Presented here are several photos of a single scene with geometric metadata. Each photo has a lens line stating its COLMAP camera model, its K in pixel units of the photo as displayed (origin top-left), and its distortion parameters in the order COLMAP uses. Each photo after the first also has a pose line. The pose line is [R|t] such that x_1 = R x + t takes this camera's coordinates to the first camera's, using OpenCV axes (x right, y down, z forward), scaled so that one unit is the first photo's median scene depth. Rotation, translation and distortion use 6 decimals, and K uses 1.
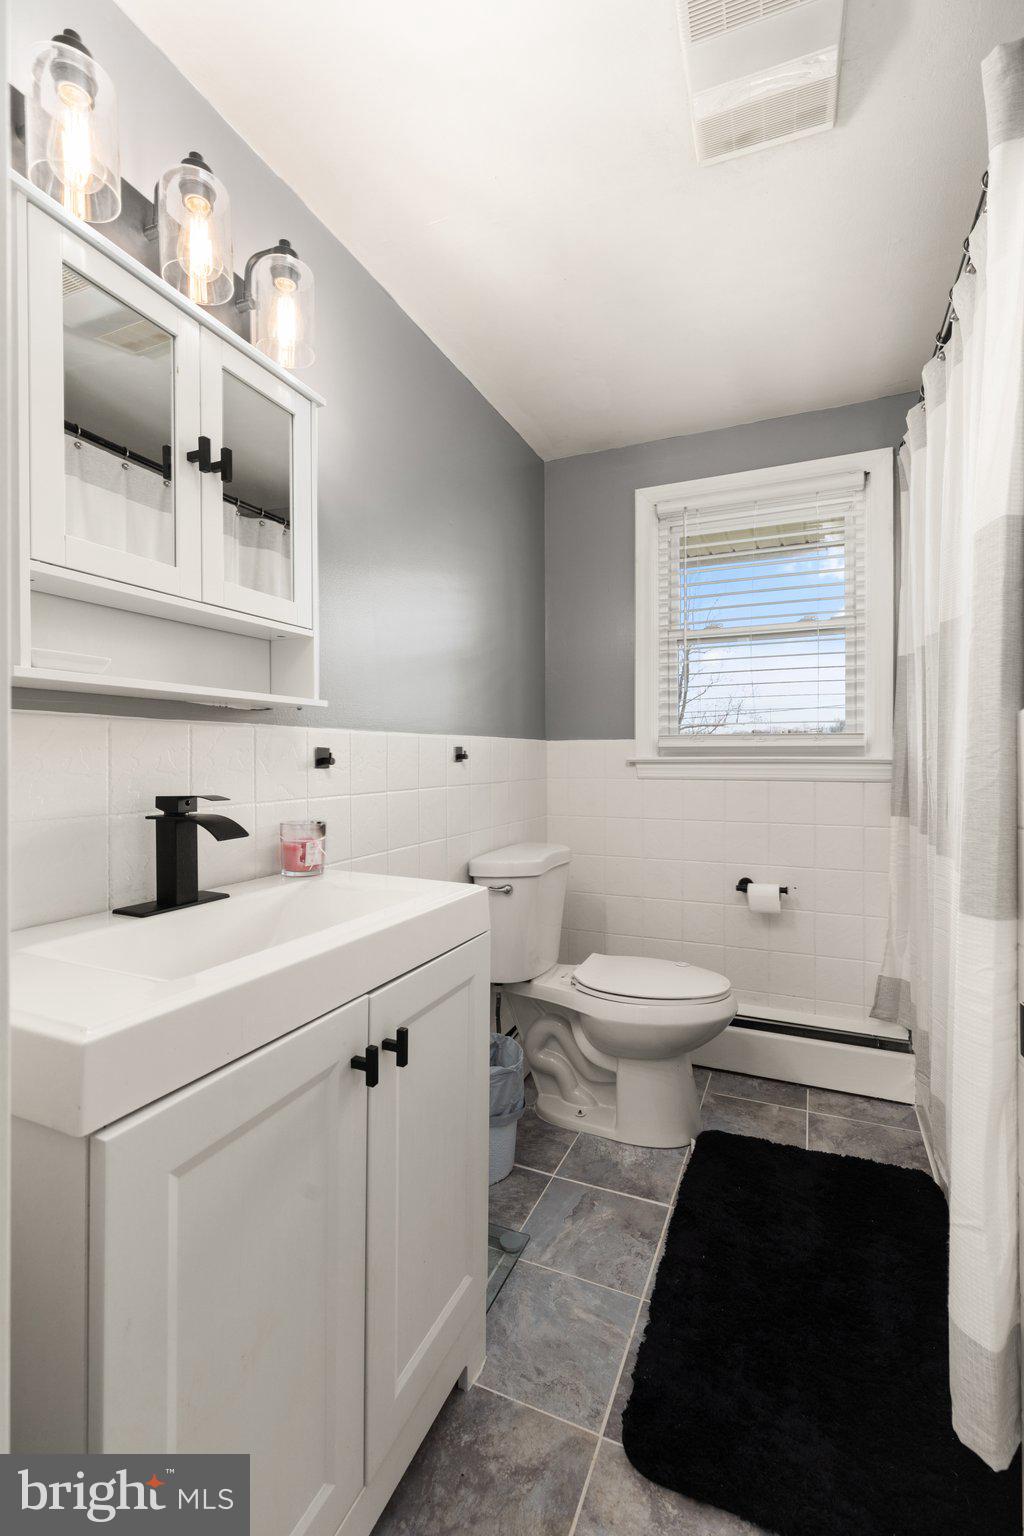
lens RADIAL K [[691.7, 0, 510.4], [0, 691.7, 756.9], [0, 0, 1]] dist [-0.000083, 0.000225]
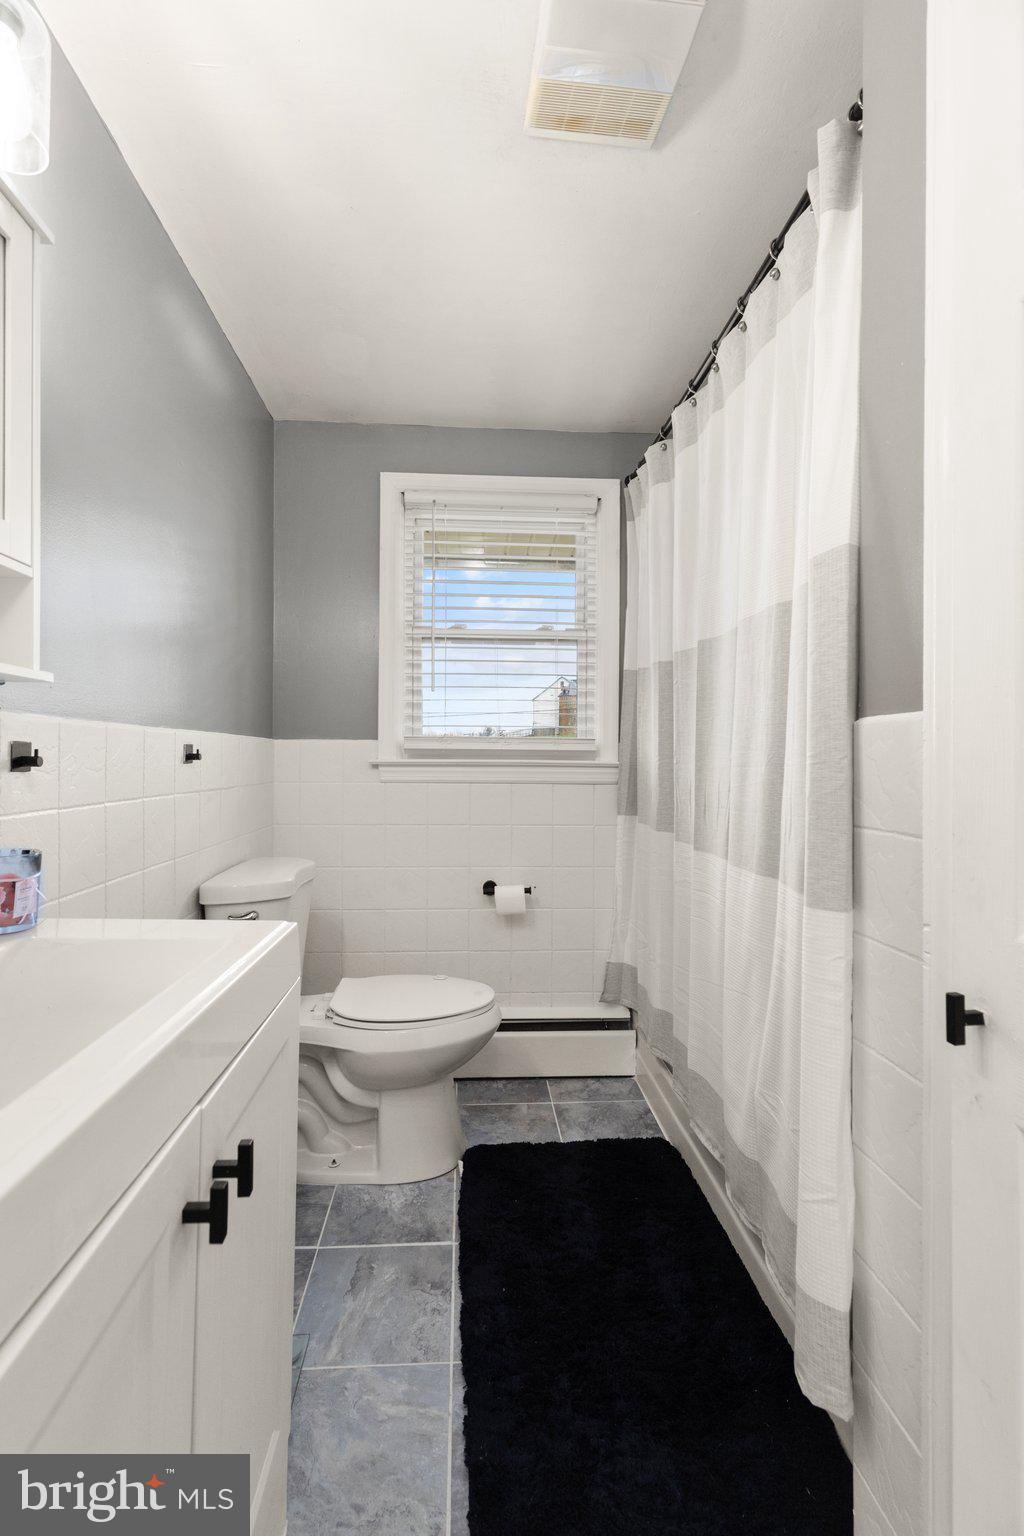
lens RADIAL K [[691.7, 0, 510.4], [0, 691.7, 756.9], [0, 0, 1]] dist [-0.000083, 0.000225]
pose [[0.886097, 0.010625, 0.463377, -0.115309], [-0.009397, 0.999944, -0.004958, 0.000490], [-0.463404, 0.000039, 0.886147, 0.116839]]
